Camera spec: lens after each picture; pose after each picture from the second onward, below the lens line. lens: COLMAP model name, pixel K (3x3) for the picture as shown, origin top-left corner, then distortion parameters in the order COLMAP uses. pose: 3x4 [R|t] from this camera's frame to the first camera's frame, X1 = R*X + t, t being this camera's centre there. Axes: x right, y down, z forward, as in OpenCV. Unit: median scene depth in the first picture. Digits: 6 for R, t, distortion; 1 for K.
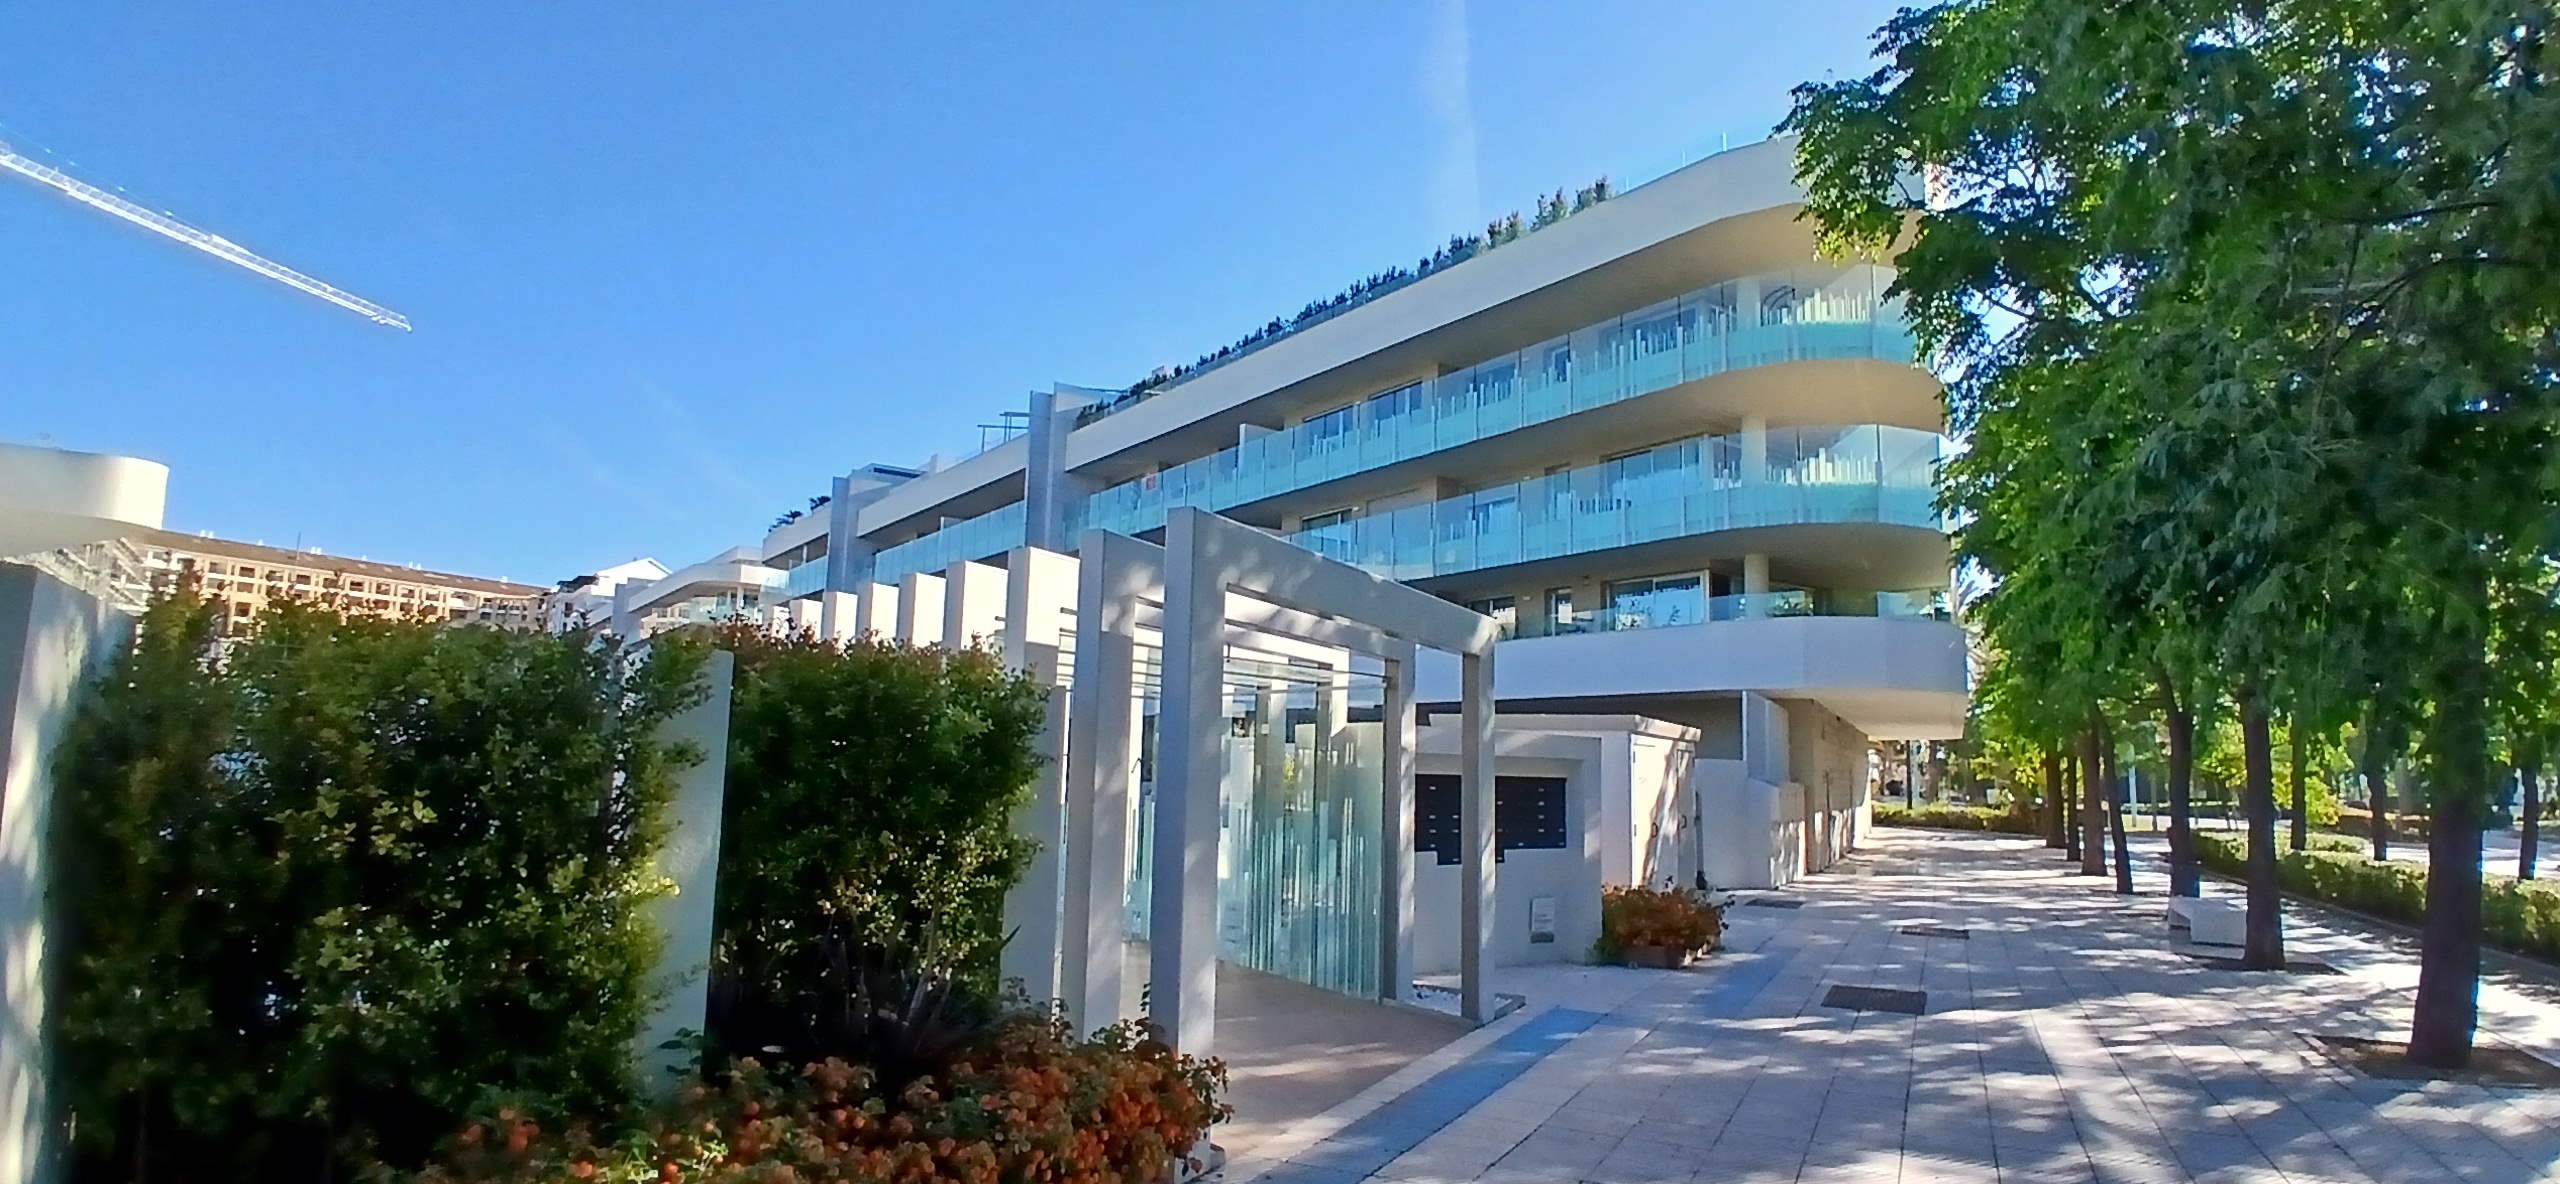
lens RADIAL K [[1315.2, 0, 1292.9], [0, 1315.2, 610.1], [0, 0, 1]] dist [0.018868, -0.059234]
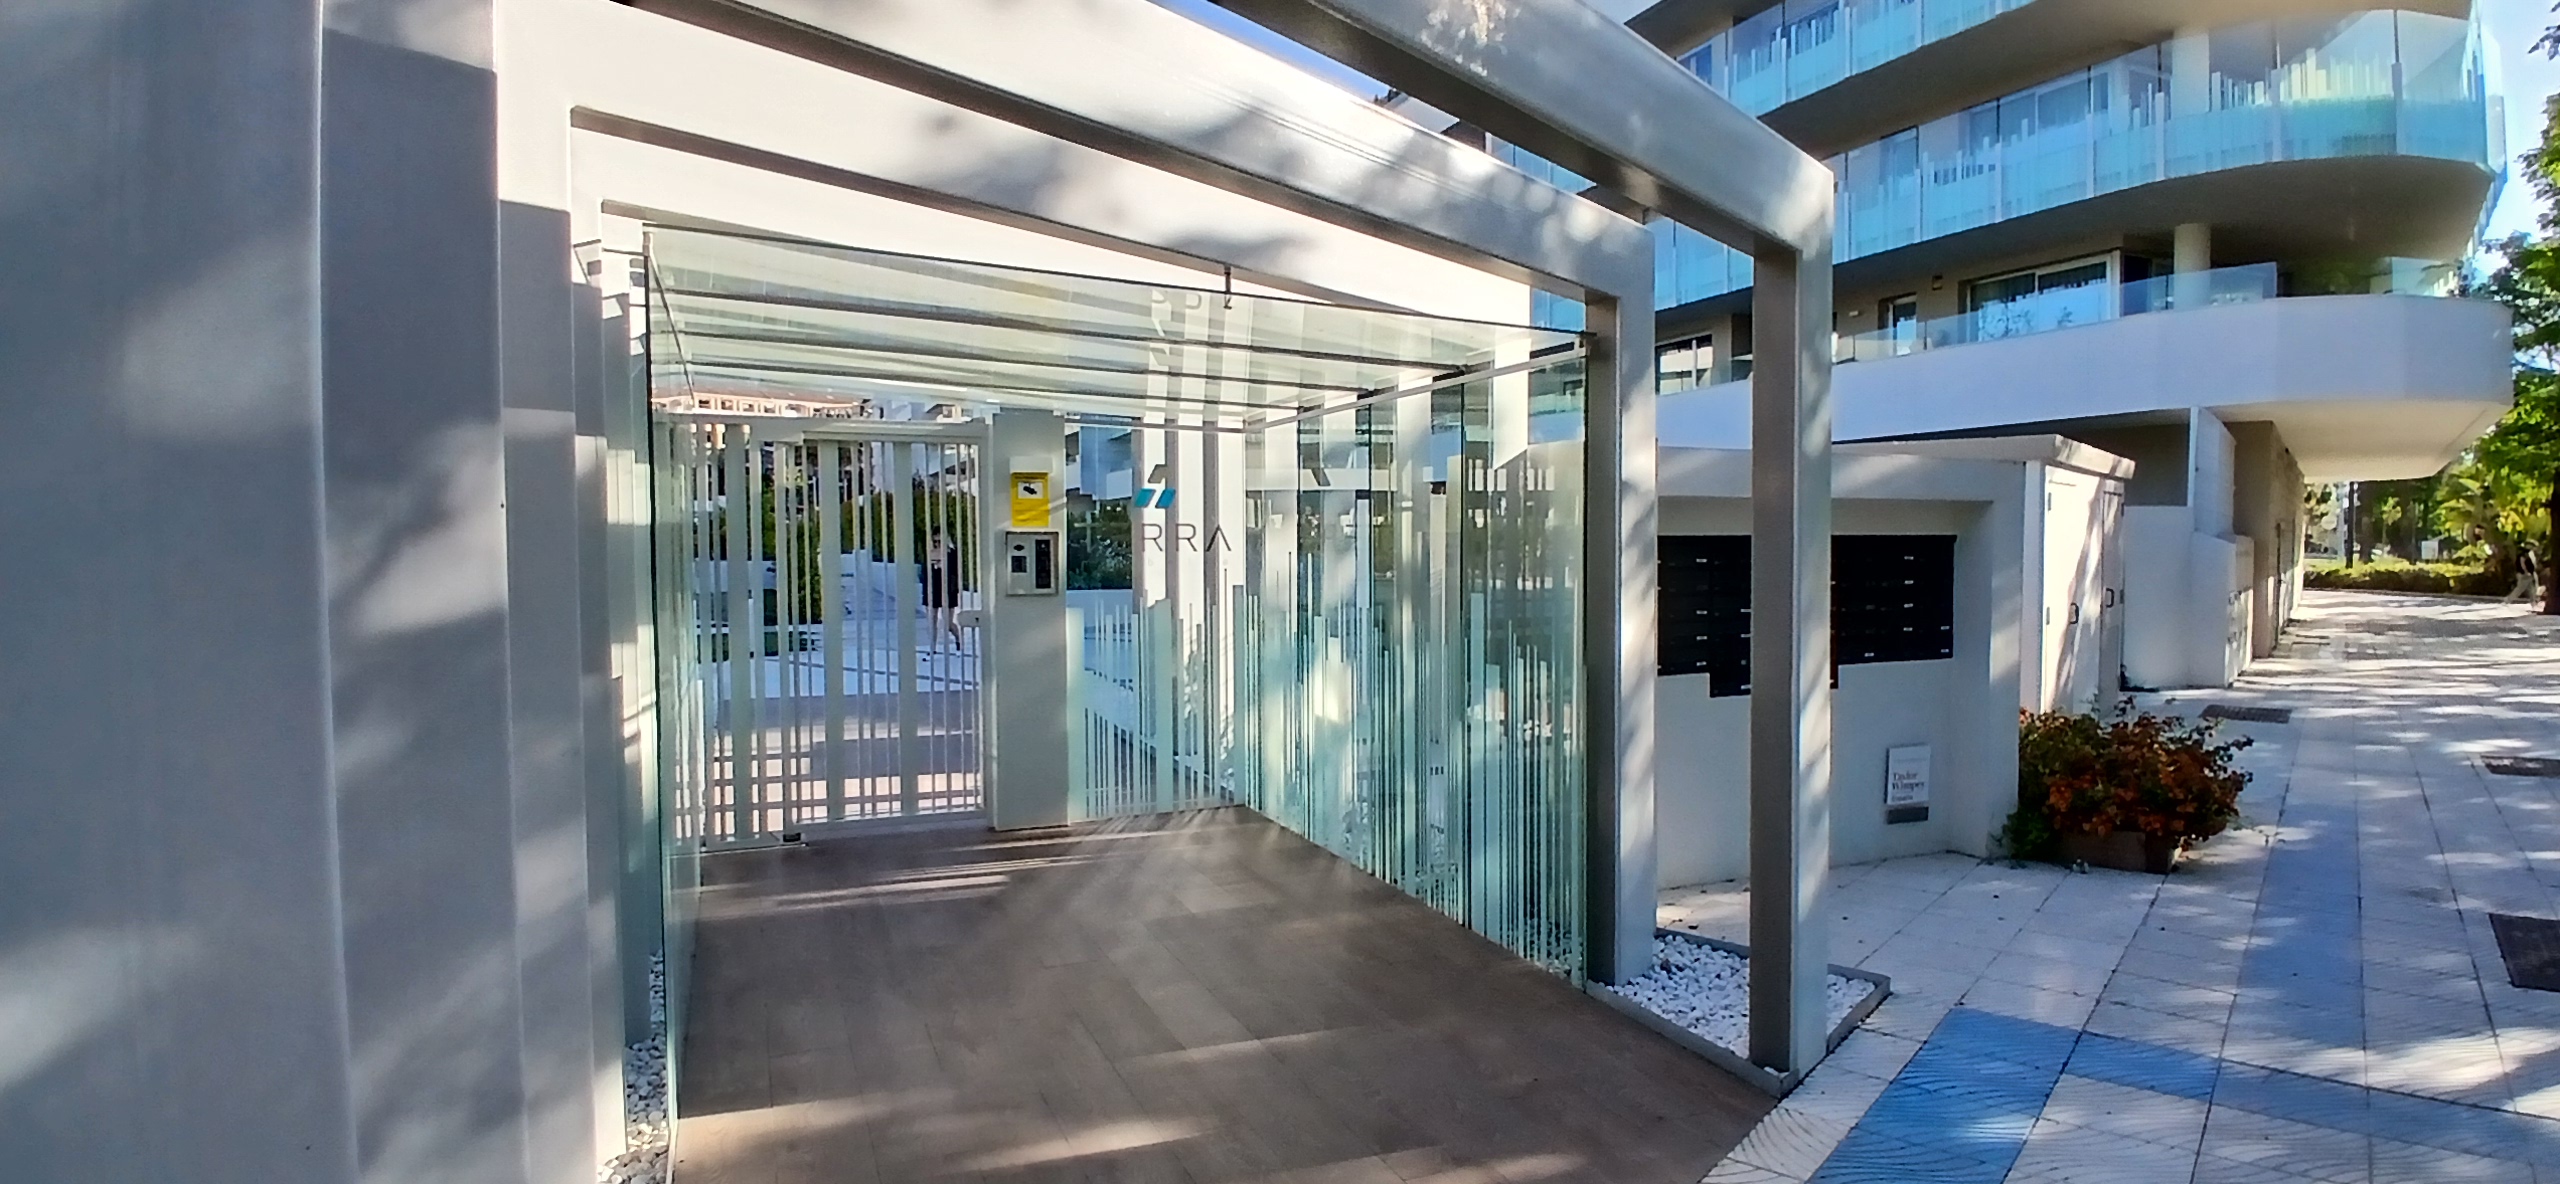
lens RADIAL K [[1315.2, 0, 1292.9], [0, 1315.2, 610.1], [0, 0, 1]] dist [0.018868, -0.059234]
pose [[0.975533, -0.020346, -0.218908, 0.033449], [0.056657, 0.985343, 0.160903, 0.032134], [0.212426, -0.169369, 0.962387, 0.242411]]
